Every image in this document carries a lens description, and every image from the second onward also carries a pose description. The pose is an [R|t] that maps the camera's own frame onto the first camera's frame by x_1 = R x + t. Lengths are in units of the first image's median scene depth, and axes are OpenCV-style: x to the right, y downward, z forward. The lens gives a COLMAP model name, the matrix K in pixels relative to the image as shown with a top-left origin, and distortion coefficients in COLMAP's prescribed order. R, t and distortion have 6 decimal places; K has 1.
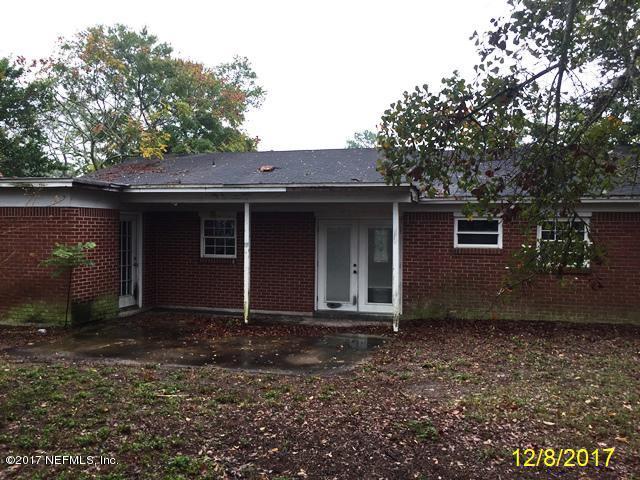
lens RADIAL K [[551.7, 0, 317.6], [0, 551.7, 241.1], [0, 0, 1]] dist [0.066886, -0.092316]
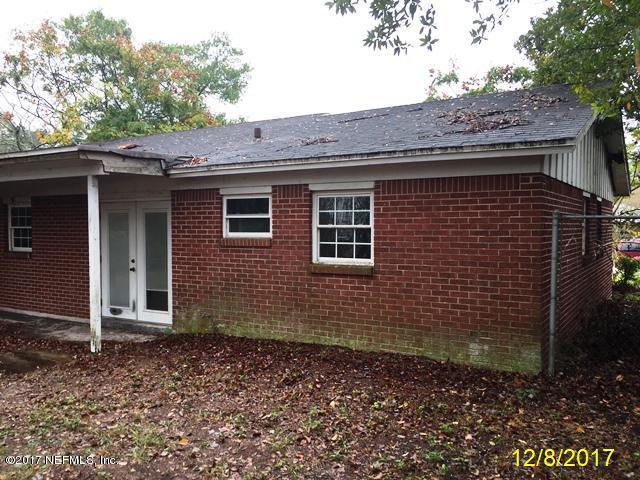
lens RADIAL K [[551.7, 0, 321.7], [0, 551.7, 239.9], [0, 0, 1]] dist [0.066886, -0.092316]
pose [[0.957785, -0.005044, -0.287443, 0.572578], [0.007082, 0.999957, 0.006051, 0.011487], [0.287400, -0.007831, 0.957779, 0.339184]]
